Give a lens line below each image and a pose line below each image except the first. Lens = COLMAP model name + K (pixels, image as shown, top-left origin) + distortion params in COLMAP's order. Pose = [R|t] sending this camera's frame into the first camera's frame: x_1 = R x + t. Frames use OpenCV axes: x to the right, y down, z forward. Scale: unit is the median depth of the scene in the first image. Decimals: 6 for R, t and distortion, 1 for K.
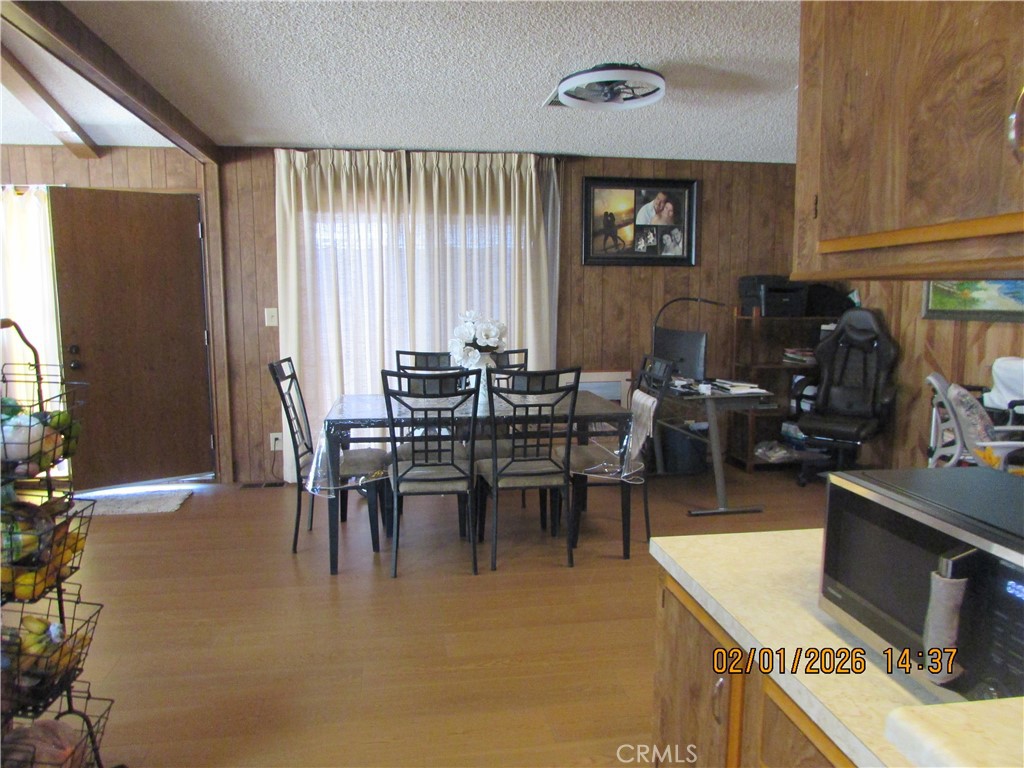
lens RADIAL K [[718.7, 0, 512.0], [0, 718.7, 384.0], [0, 0, 1]] dist [-0.021785, -0.003088]
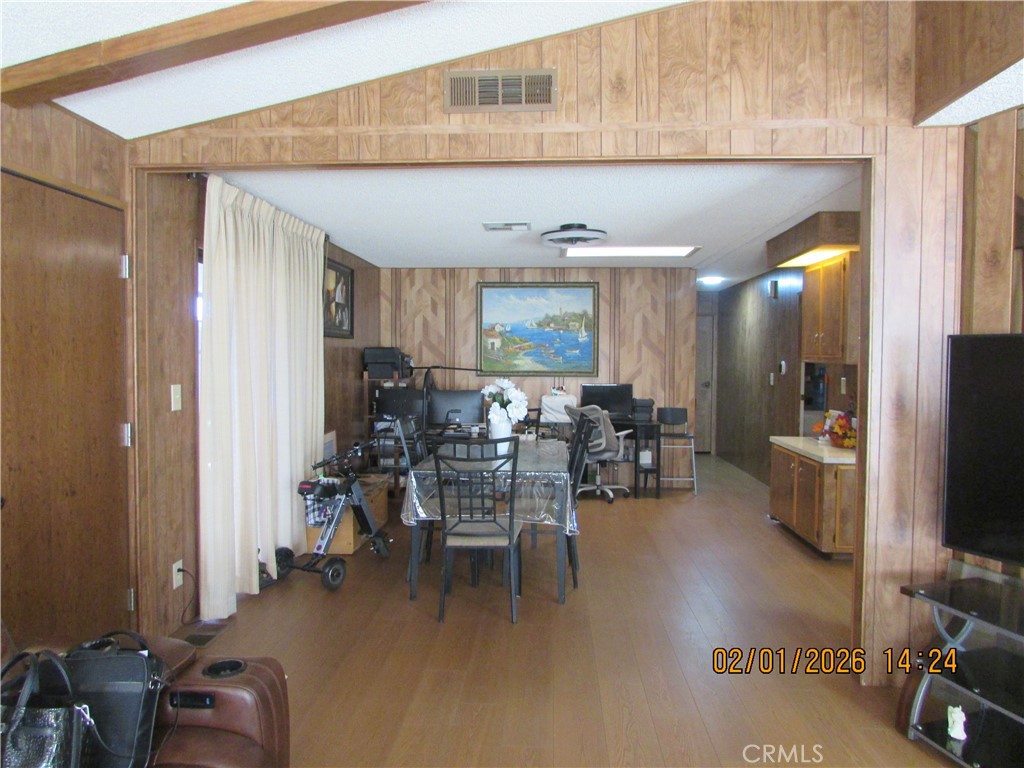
lens RADIAL K [[718.7, 0, 512.0], [0, 718.7, 384.0], [0, 0, 1]] dist [-0.021785, -0.003088]
pose [[0.209768, -0.035301, 0.977114, -0.941290], [0.108580, 0.994008, 0.012601, -0.077516], [-0.971704, 0.103451, 0.212344, 0.515615]]
